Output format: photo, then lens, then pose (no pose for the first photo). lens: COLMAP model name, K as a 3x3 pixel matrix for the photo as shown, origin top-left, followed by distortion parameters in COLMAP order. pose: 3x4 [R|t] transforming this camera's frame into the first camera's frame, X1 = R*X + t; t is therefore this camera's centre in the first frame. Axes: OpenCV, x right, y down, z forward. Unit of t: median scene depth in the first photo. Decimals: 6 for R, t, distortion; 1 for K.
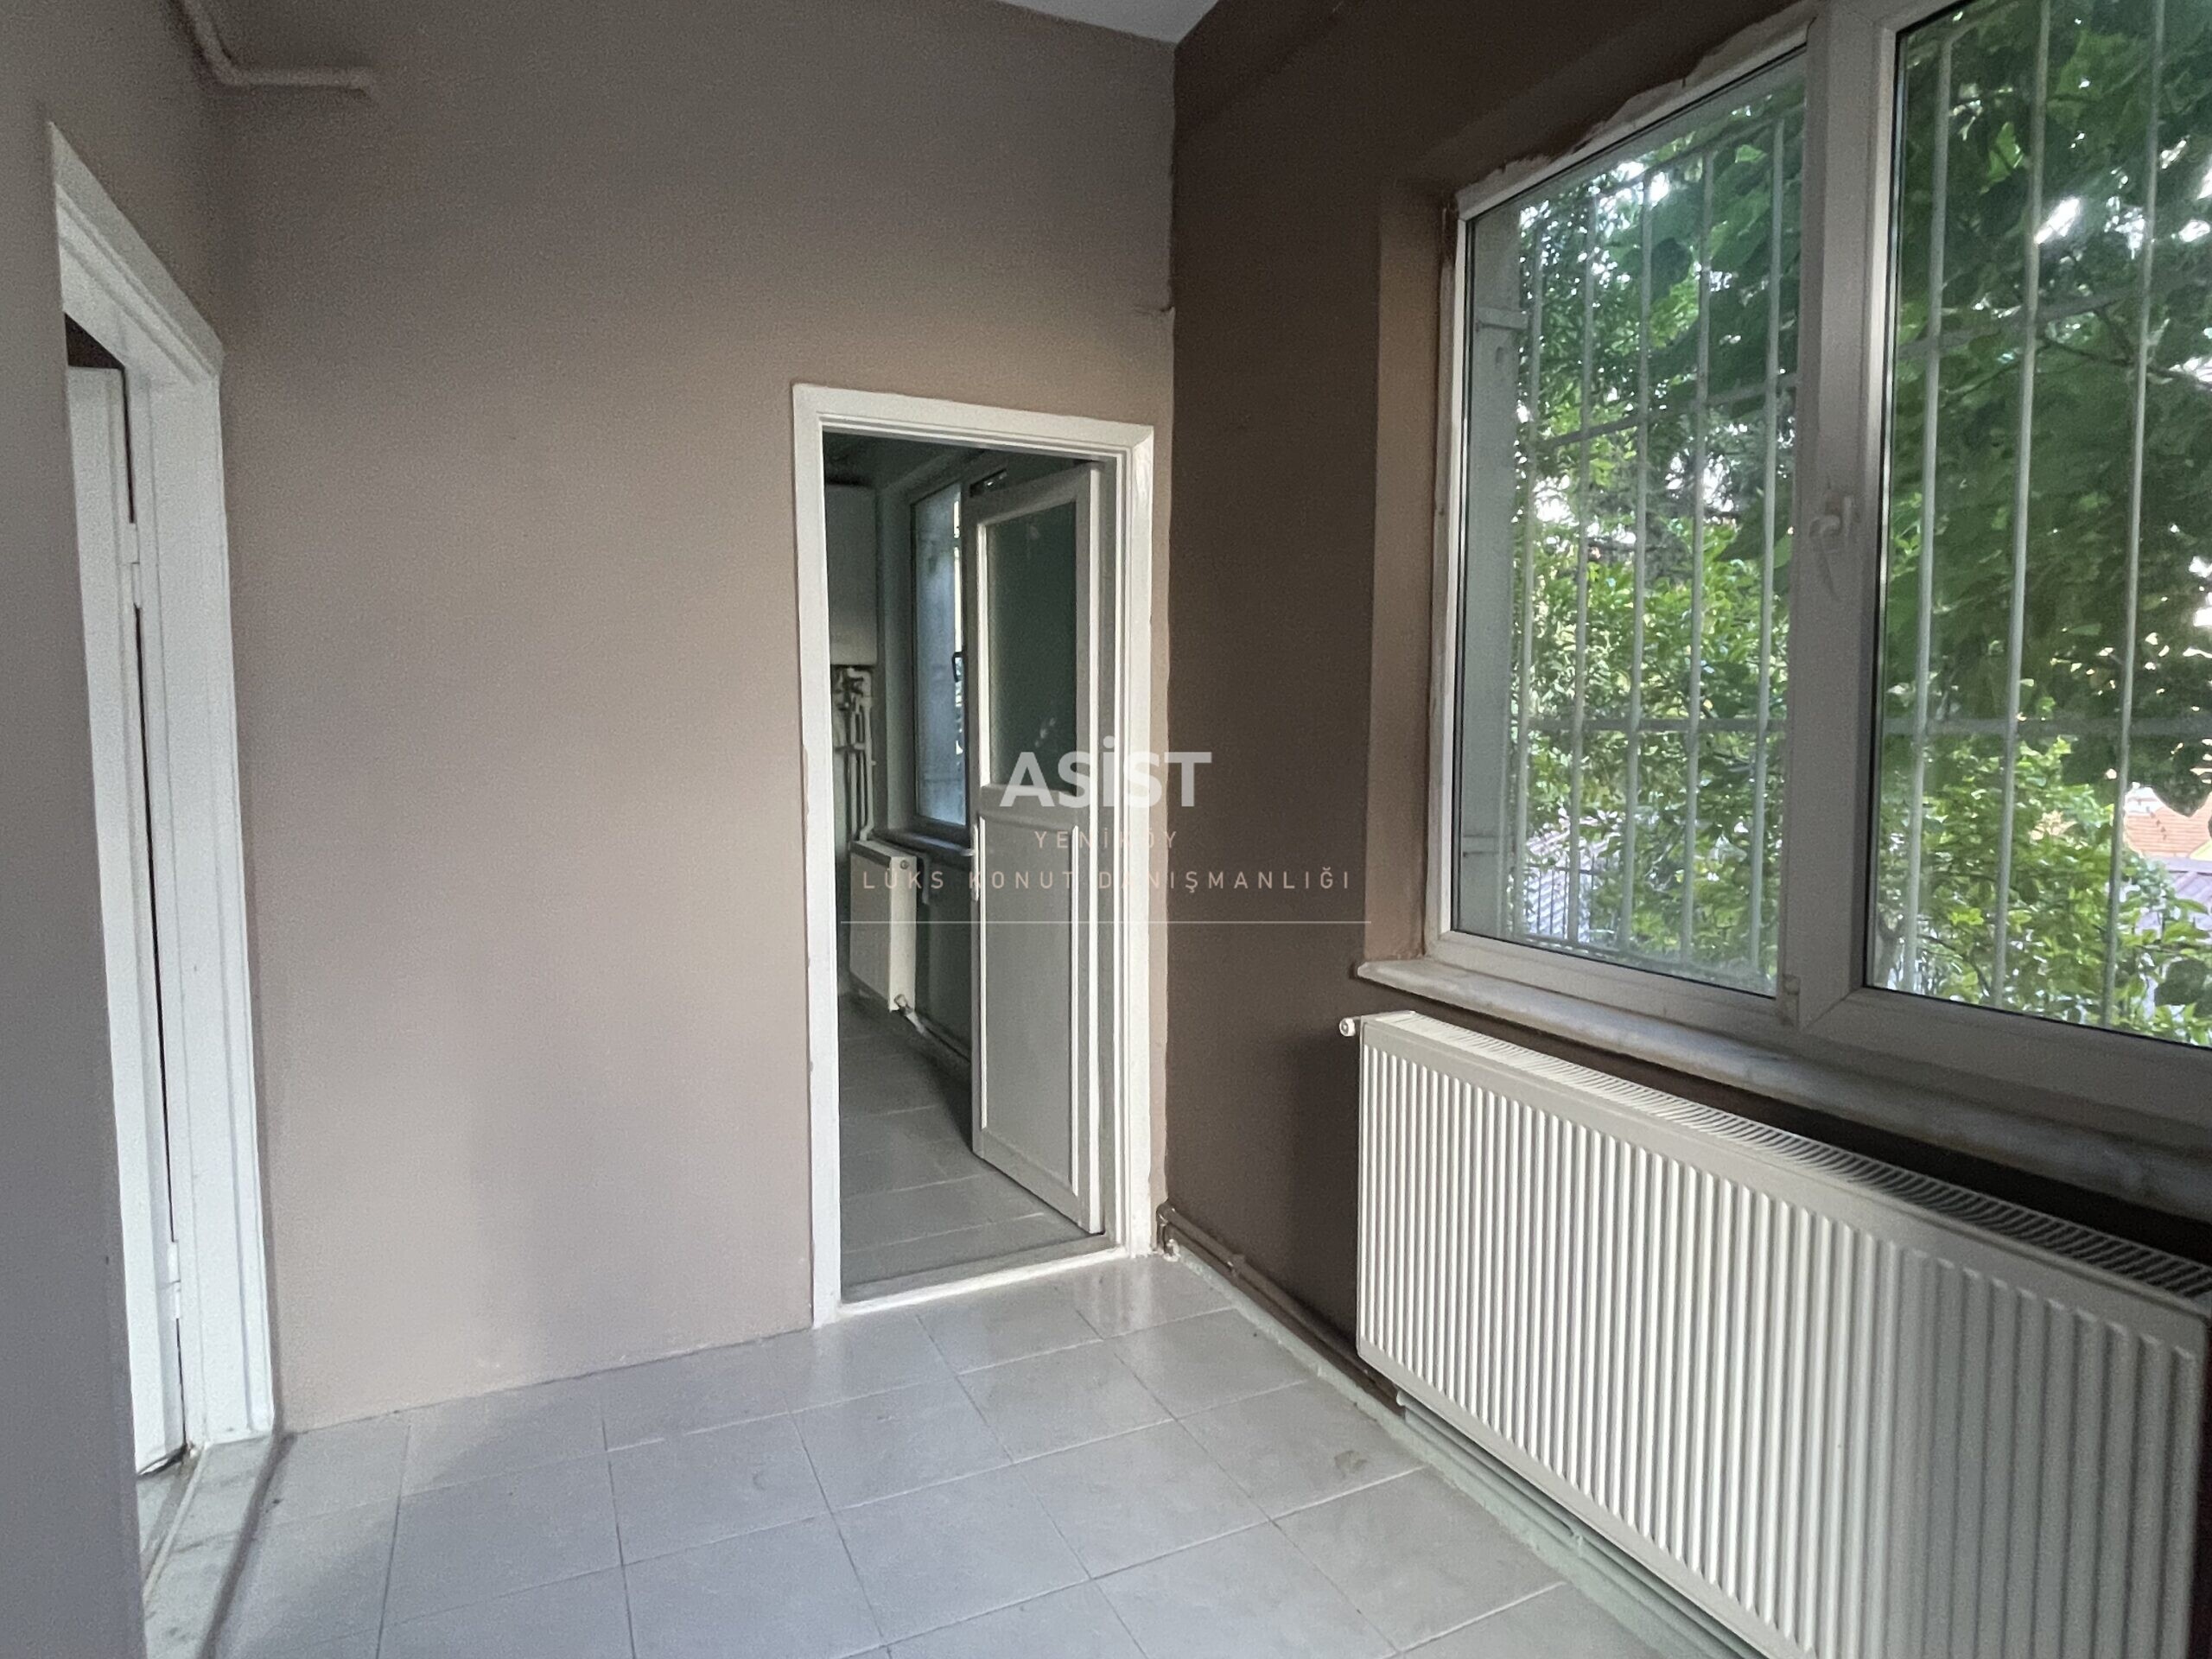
lens RADIAL K [[1263.9, 0, 1109.4], [0, 1263.9, 827.6], [0, 0, 1]] dist [0.006107, -0.004642]
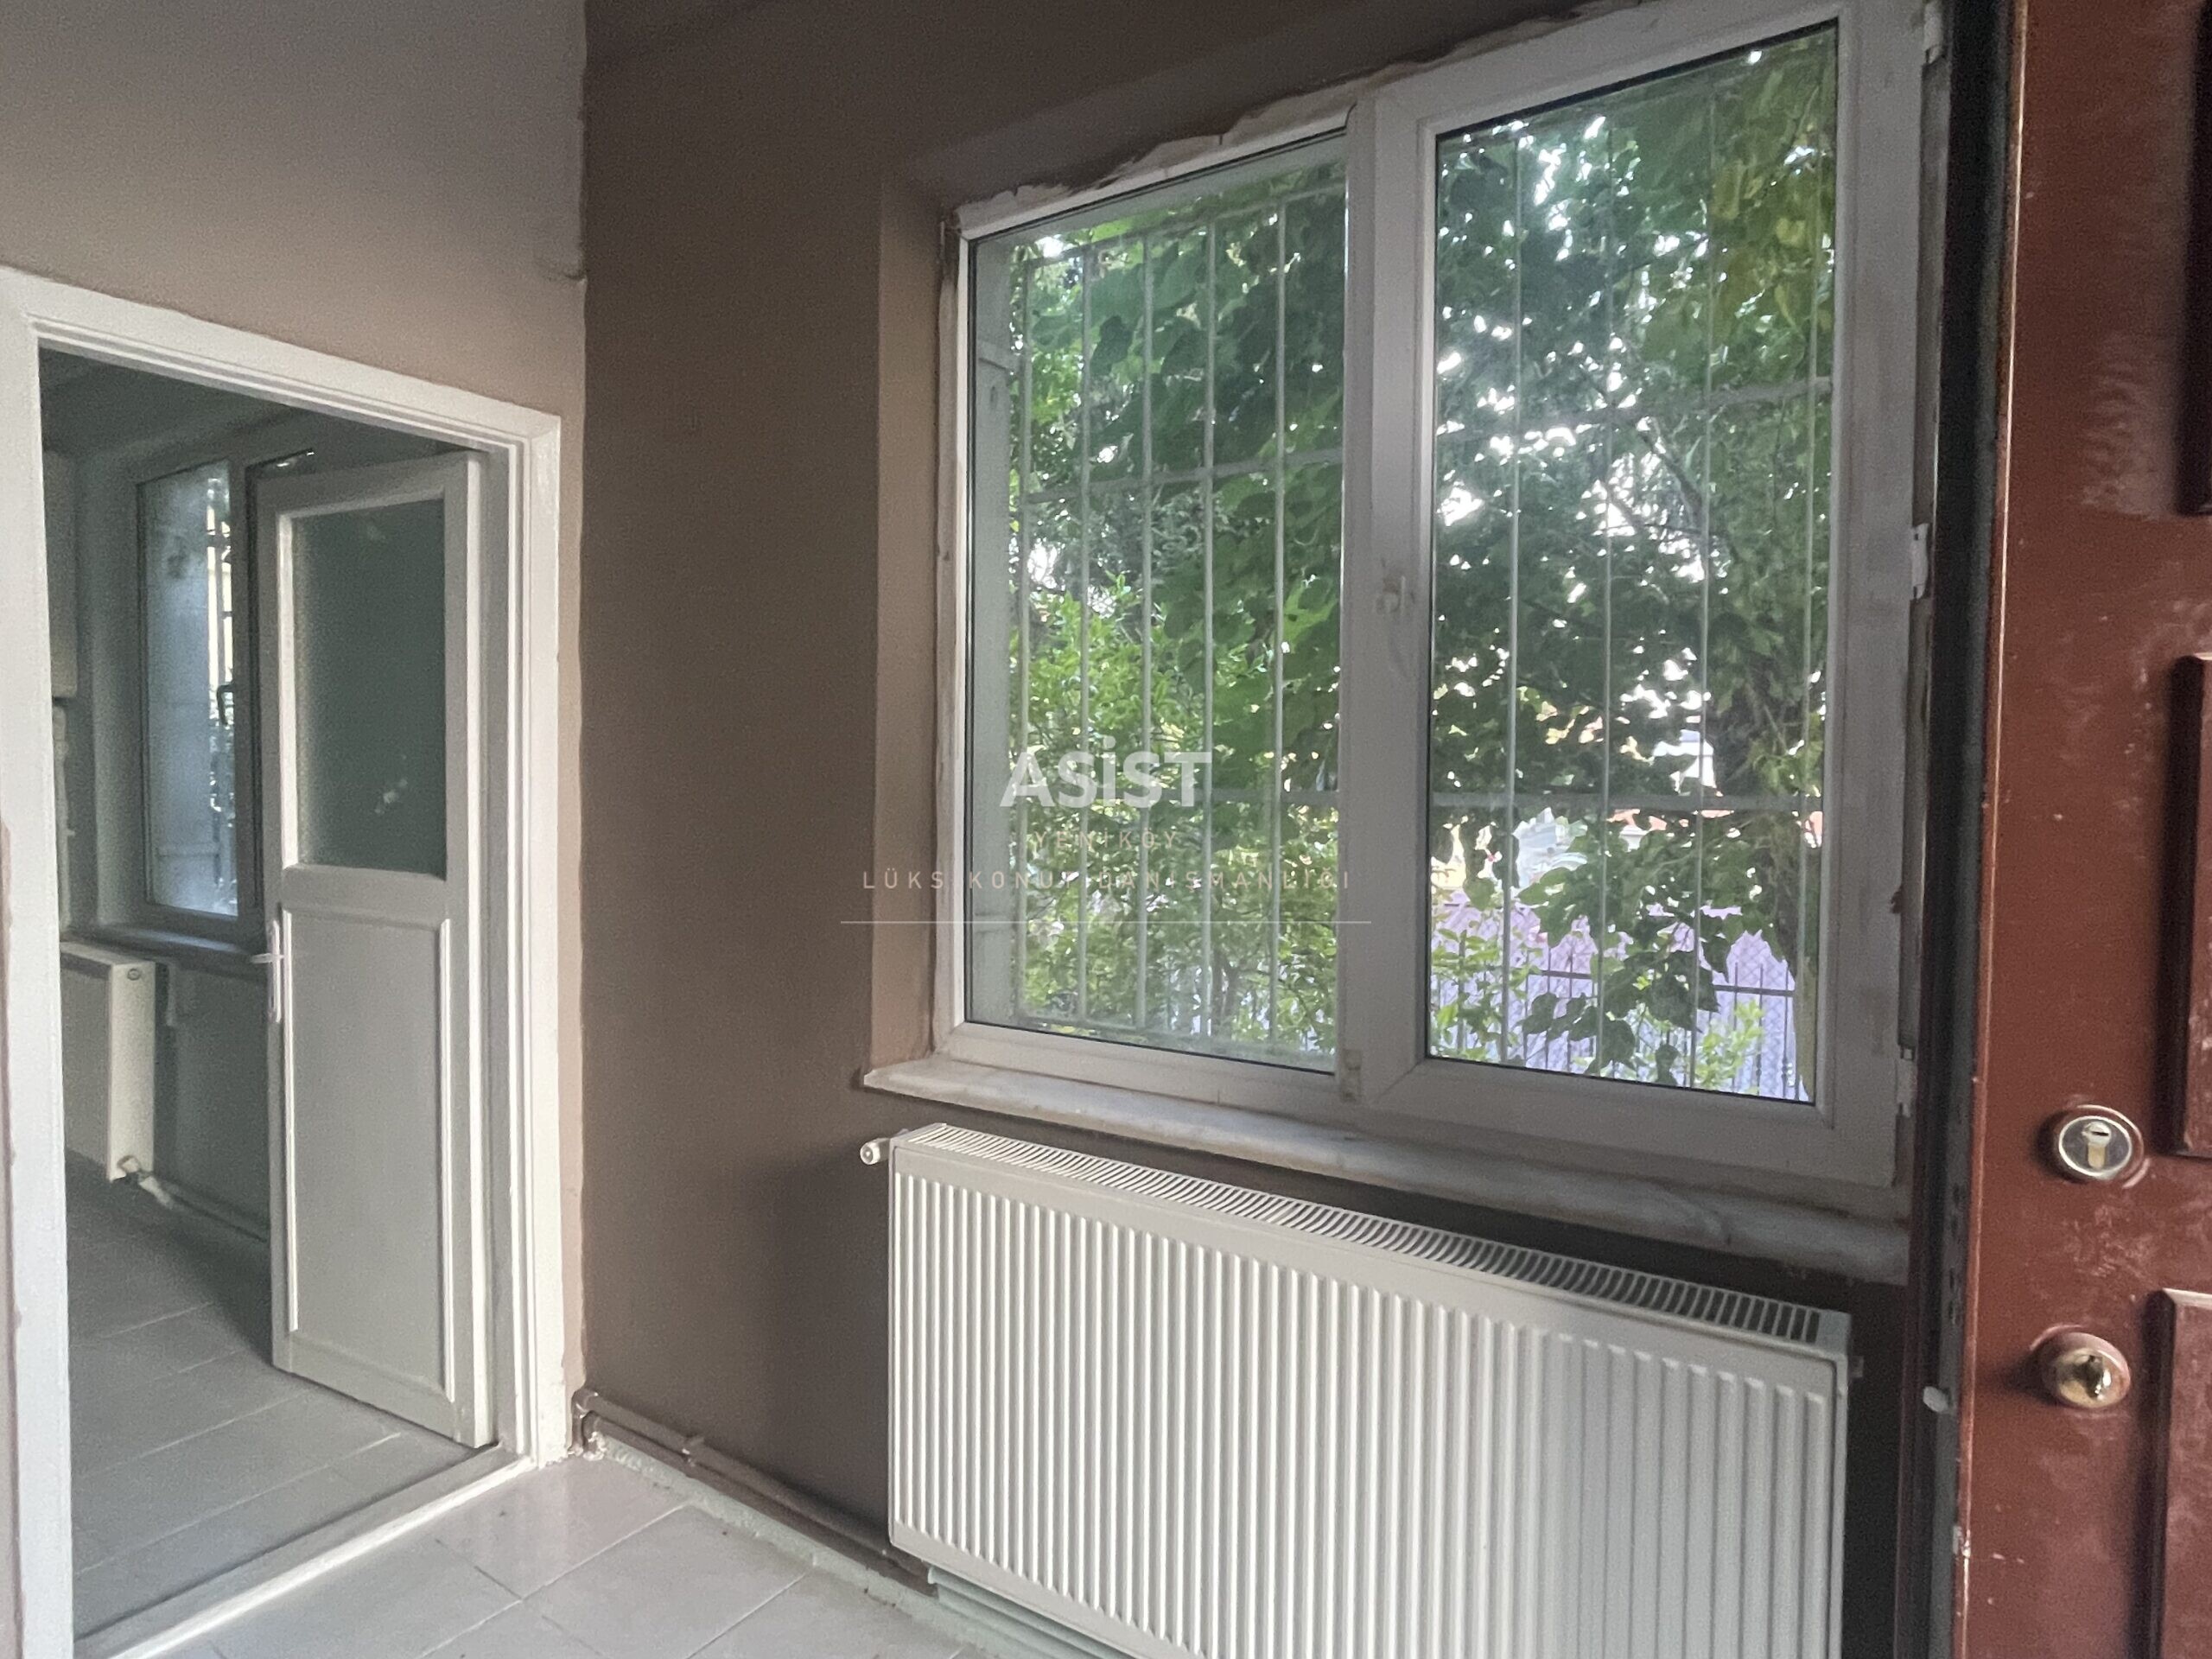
lens RADIAL K [[1263.9, 0, 1109.0], [0, 1263.9, 838.7], [0, 0, 1]] dist [0.006107, -0.004642]
pose [[0.862412, -0.013111, 0.506037, -0.085595], [0.031715, 0.999100, -0.028164, -0.019016], [-0.505213, 0.040338, 0.862052, 0.161817]]
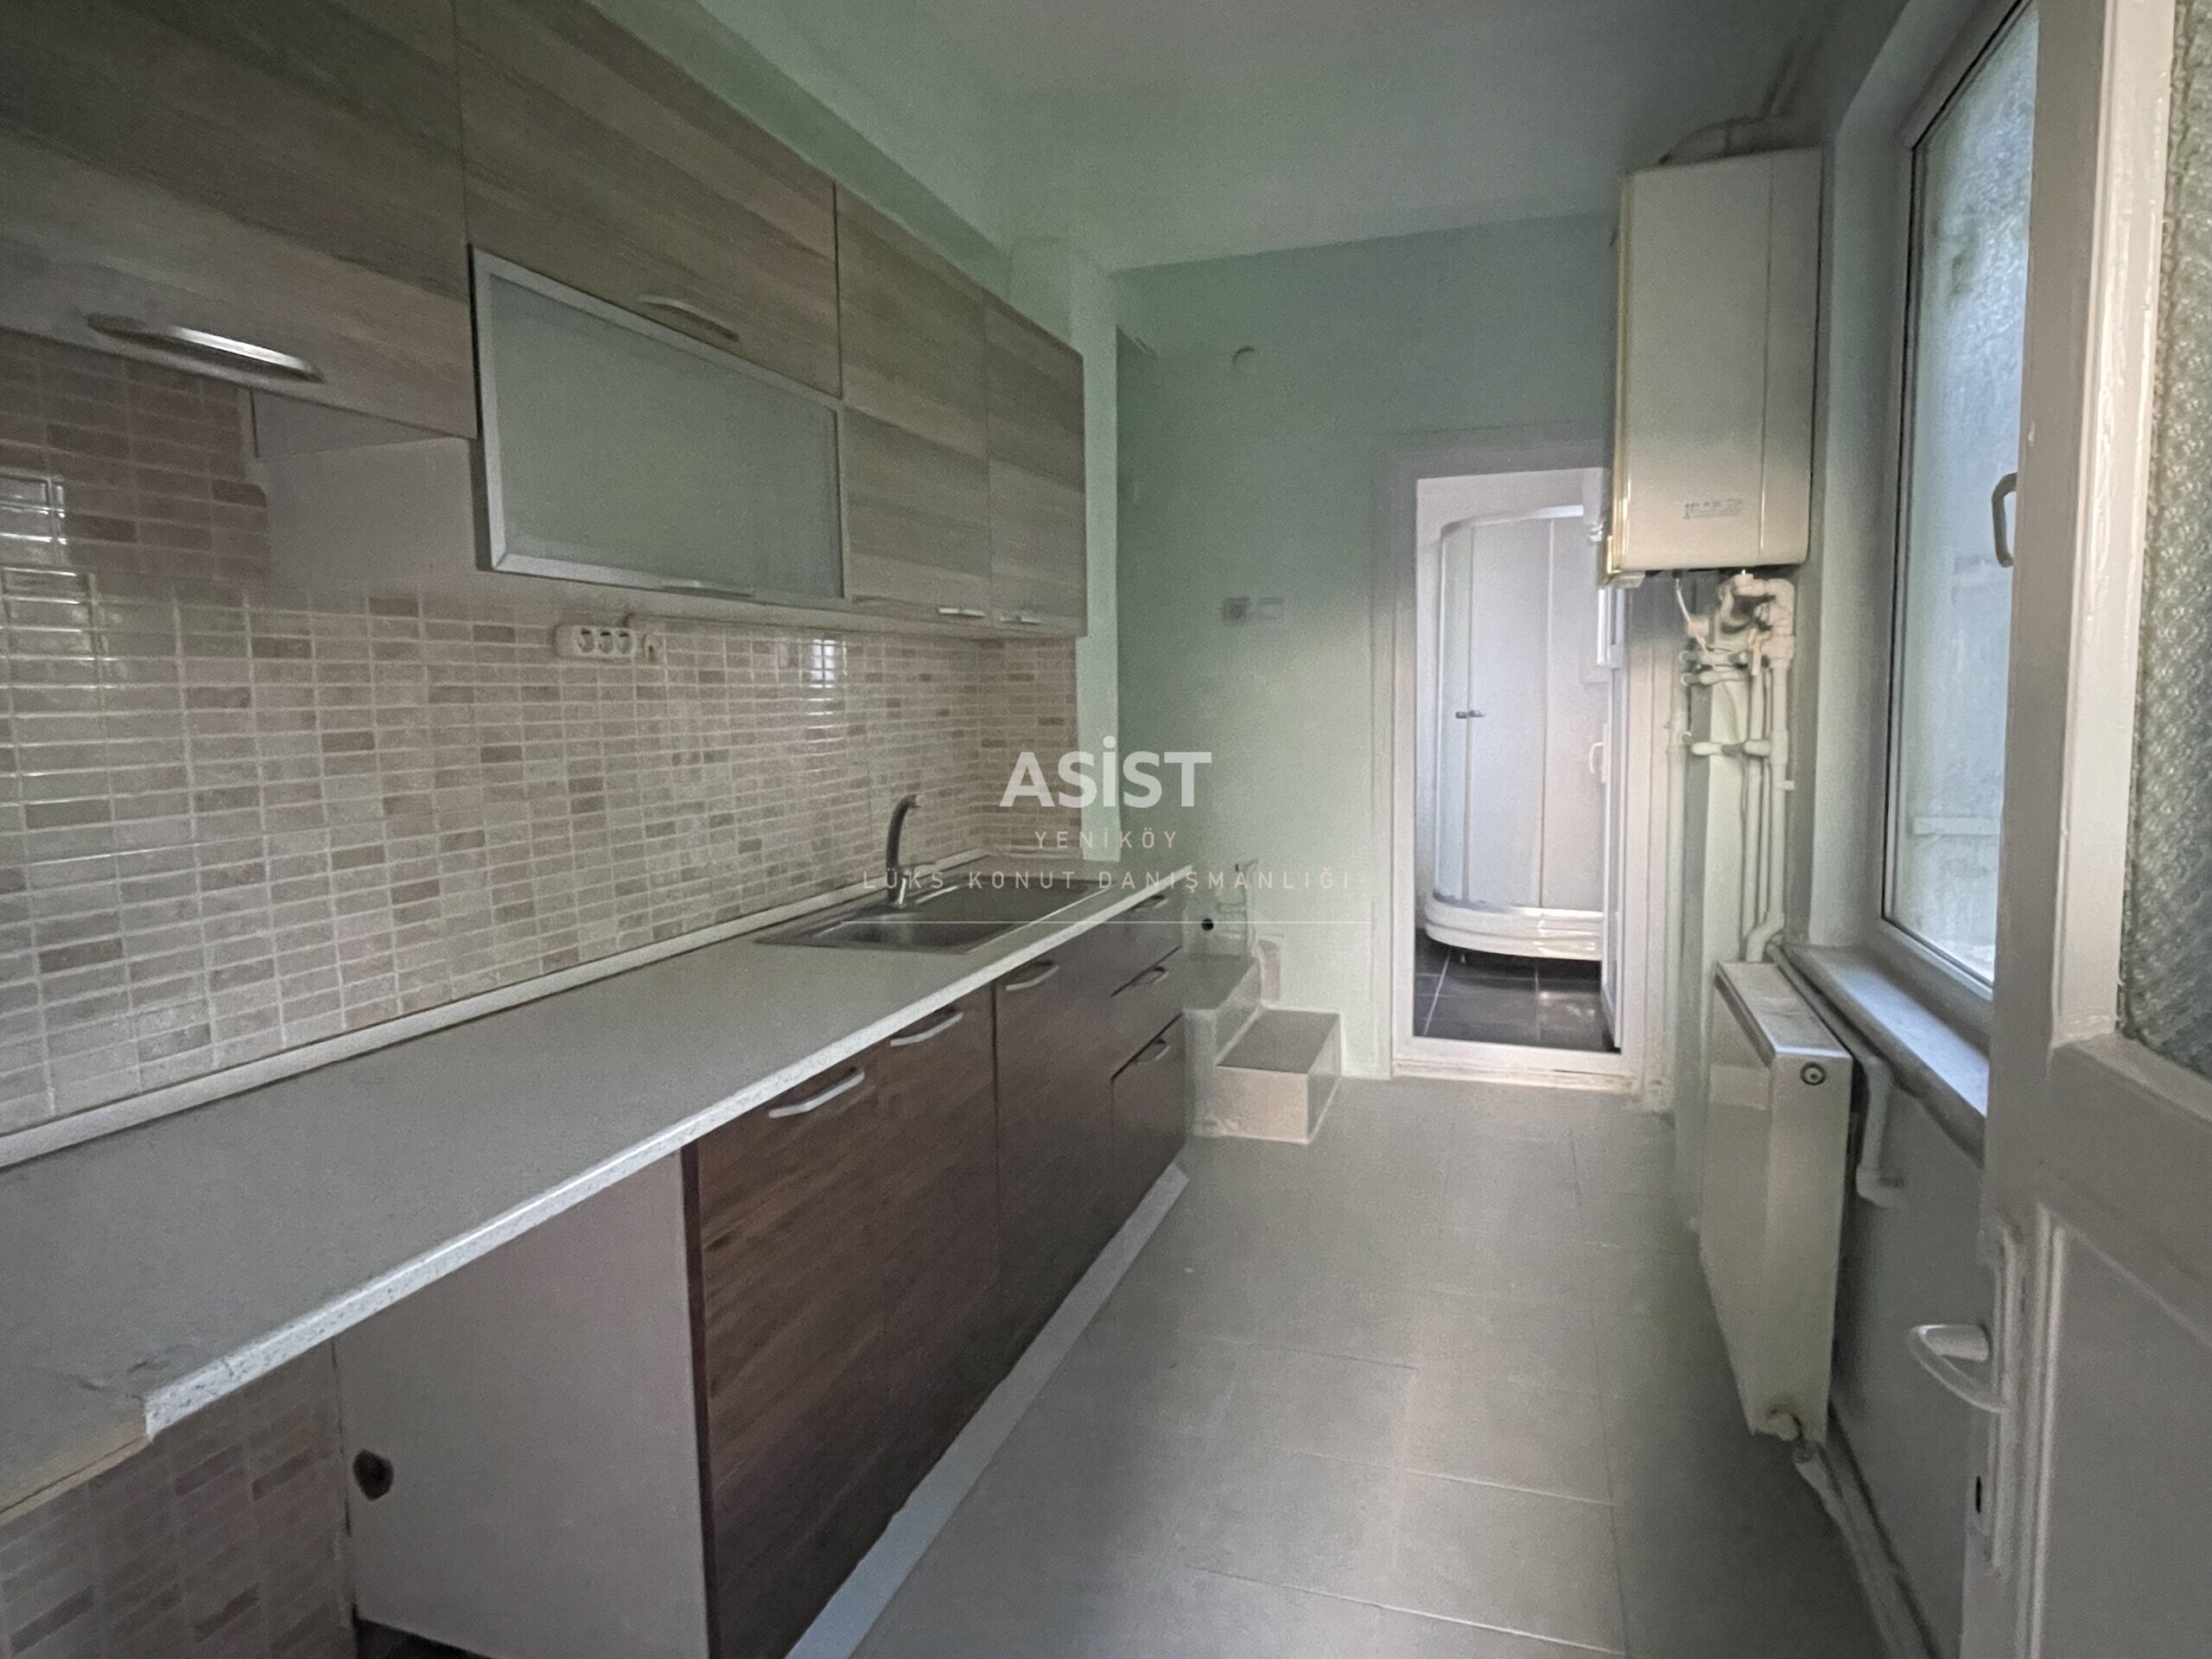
lens RADIAL K [[1263.9, 0, 1130.0], [0, 1263.9, 819.3], [0, 0, 1]] dist [0.006107, -0.004642]
pose [[0.727728, 0.061014, -0.683147, -0.105685], [-0.045664, 0.998135, 0.040502, -0.097857], [0.684344, 0.001721, 0.729157, 1.081565]]
